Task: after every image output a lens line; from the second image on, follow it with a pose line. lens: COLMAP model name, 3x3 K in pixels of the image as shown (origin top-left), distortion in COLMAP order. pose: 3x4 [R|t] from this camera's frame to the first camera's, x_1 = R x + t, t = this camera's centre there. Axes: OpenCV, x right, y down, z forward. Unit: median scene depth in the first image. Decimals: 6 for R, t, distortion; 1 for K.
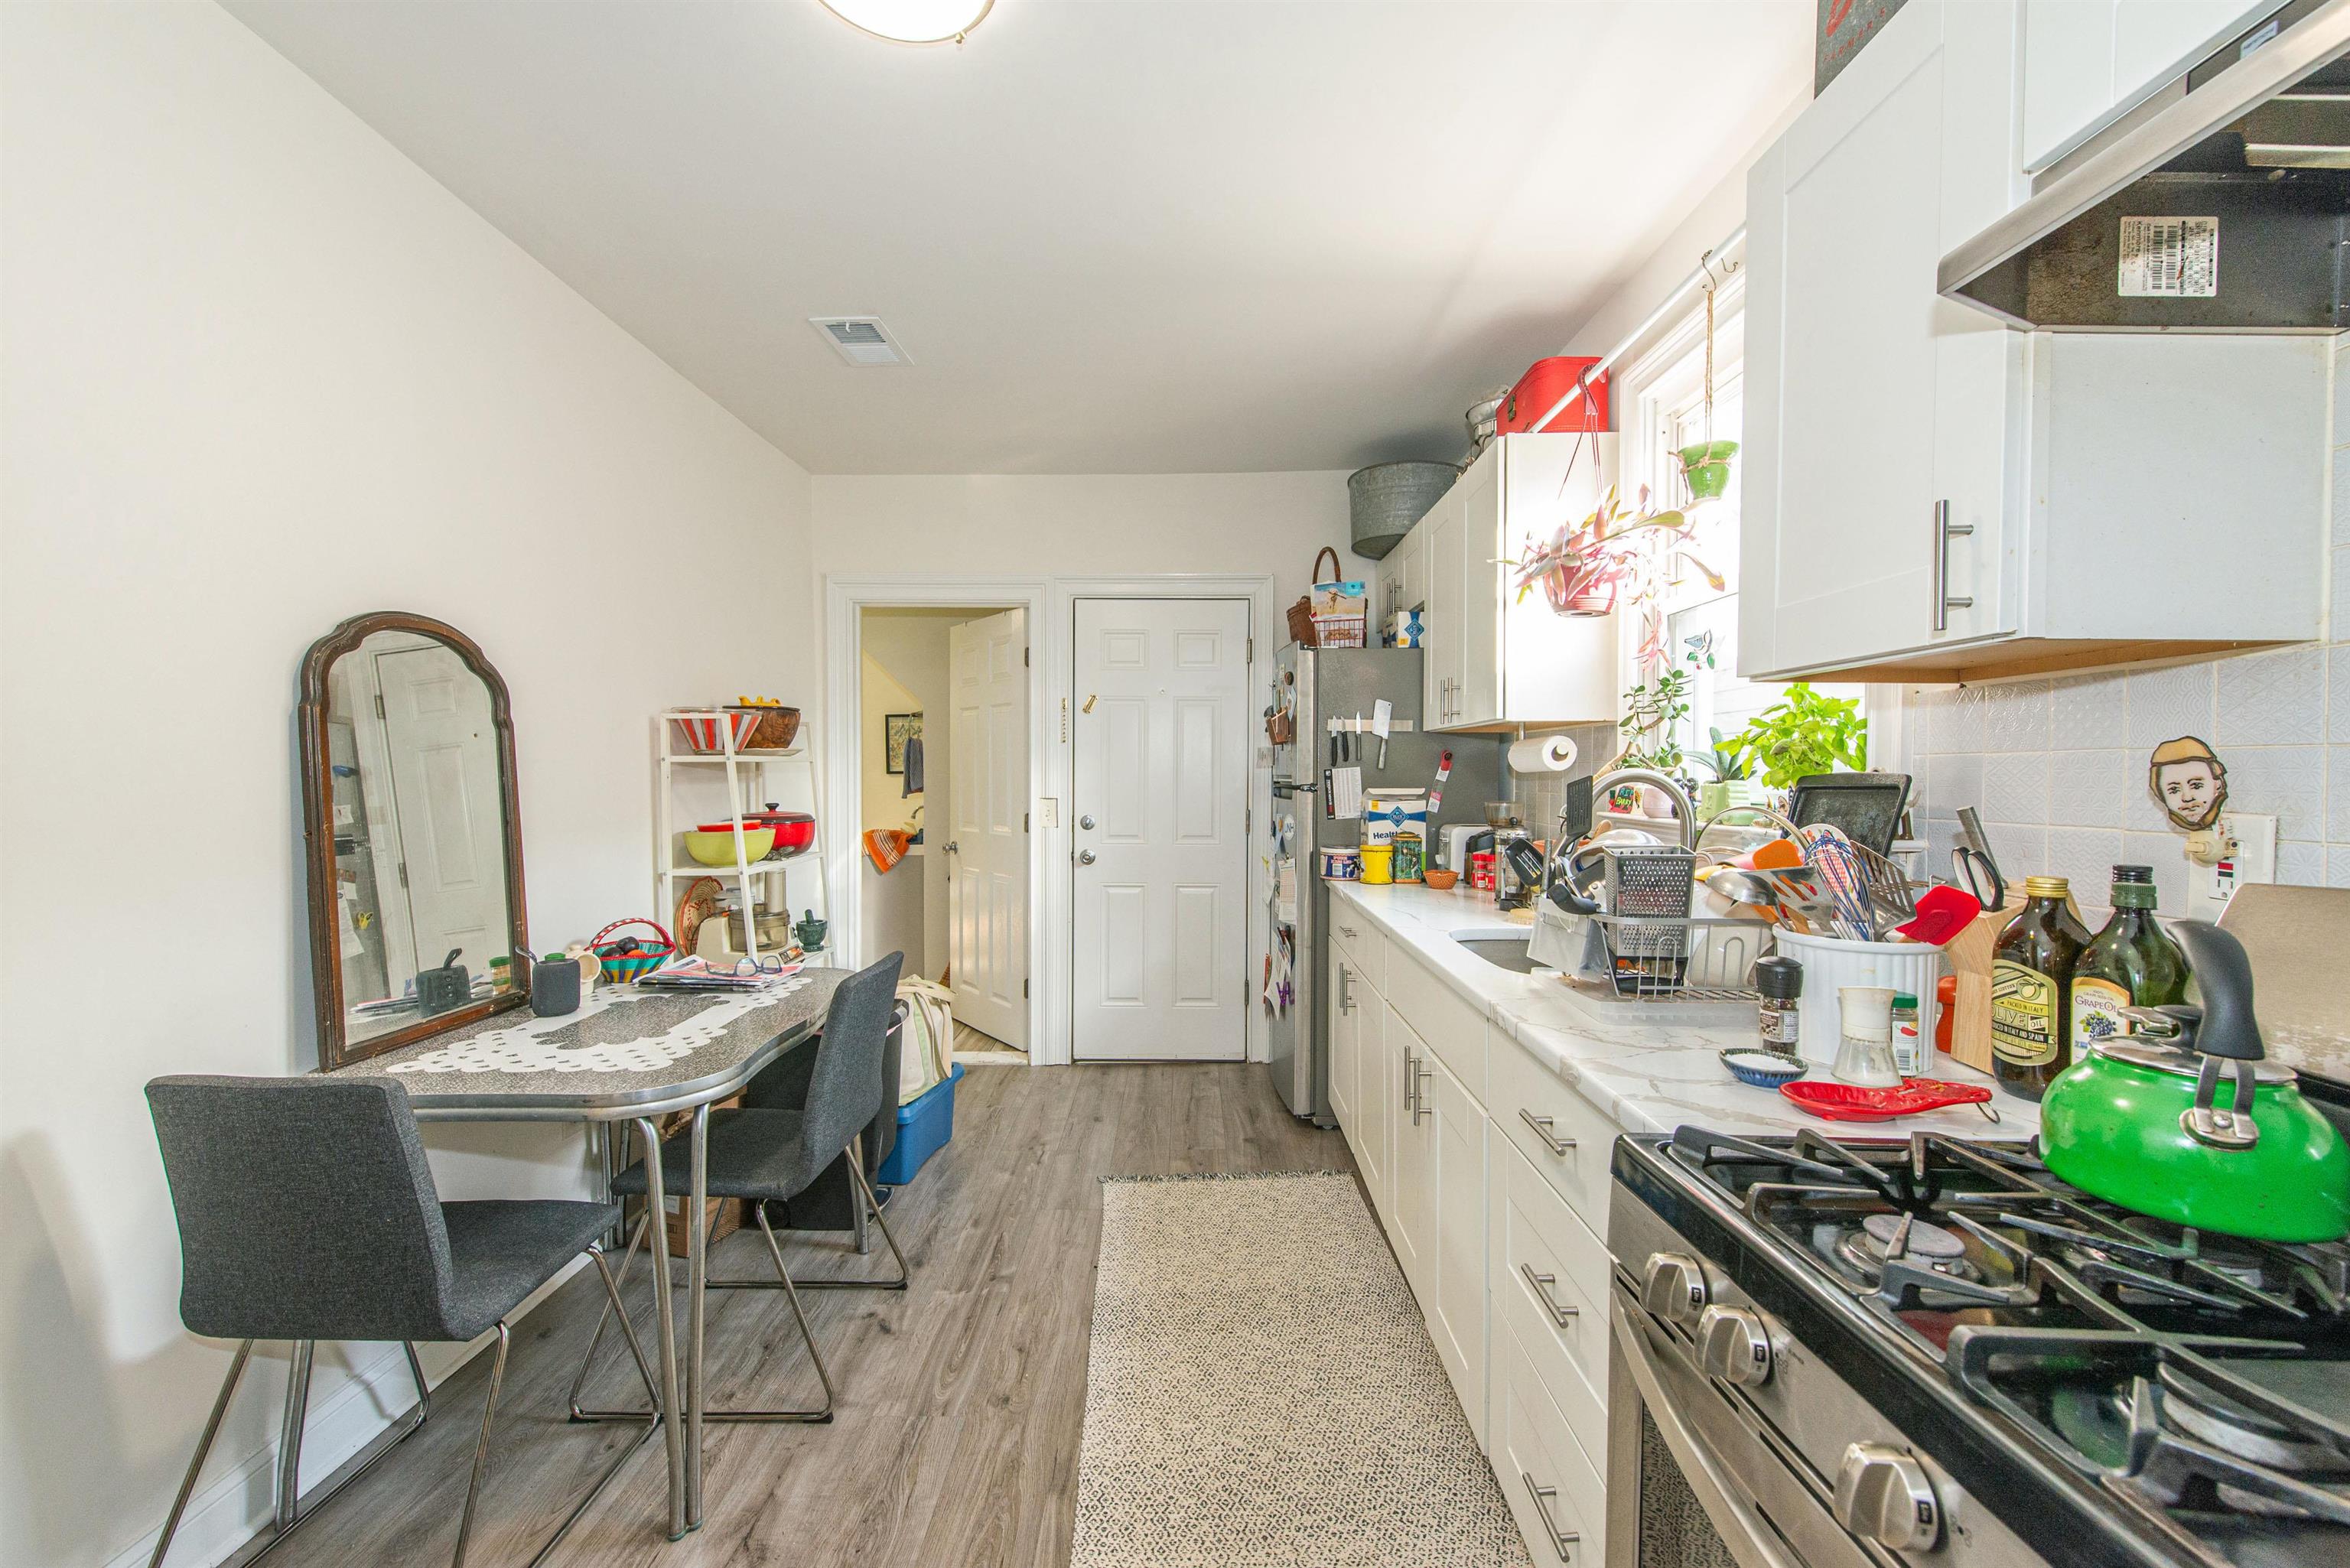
lens RADIAL K [[887.2, 0, 1182.7], [0, 887.2, 798.7], [0, 0, 1]] dist [0.017828, -0.005445]
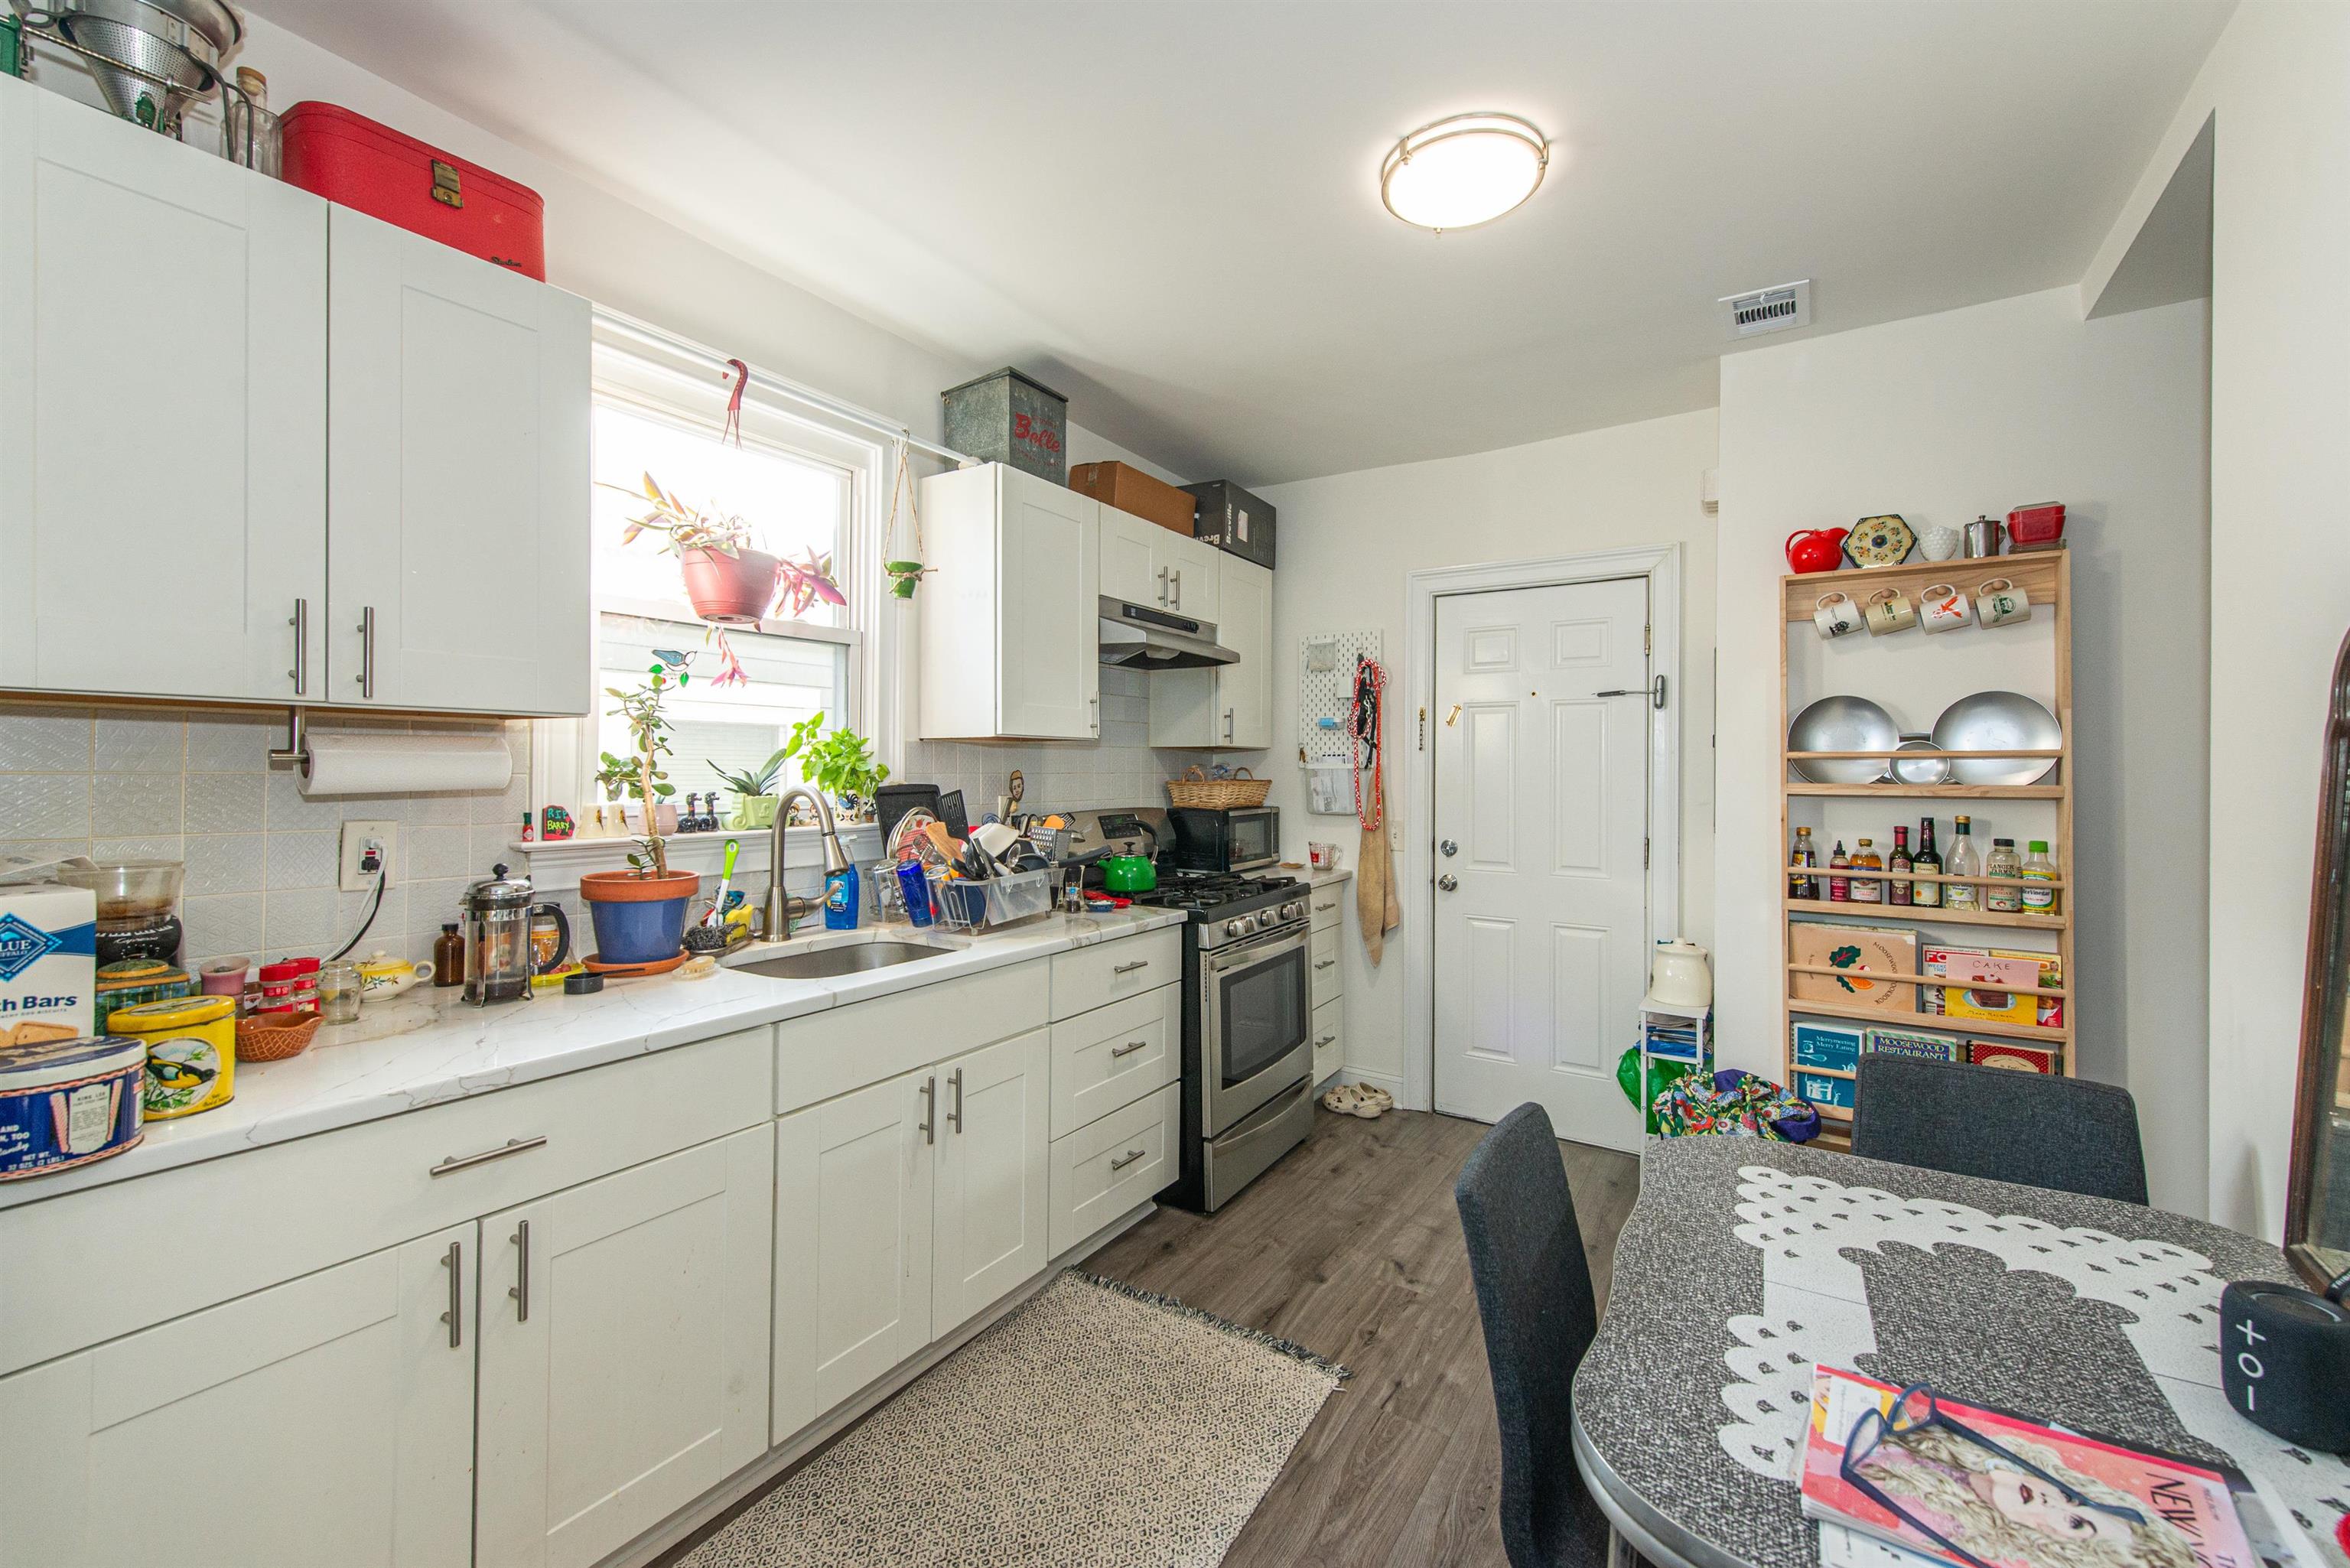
lens RADIAL K [[978.1, 0, 1175.0], [0, 978.1, 784.0], [0, 0, 1]] dist [0.014362, -0.003837]
pose [[-0.837424, -0.019237, 0.546216, -0.616817], [0.010071, 0.998668, 0.050612, -0.100660], [-0.546461, 0.047884, -0.836114, 1.976401]]
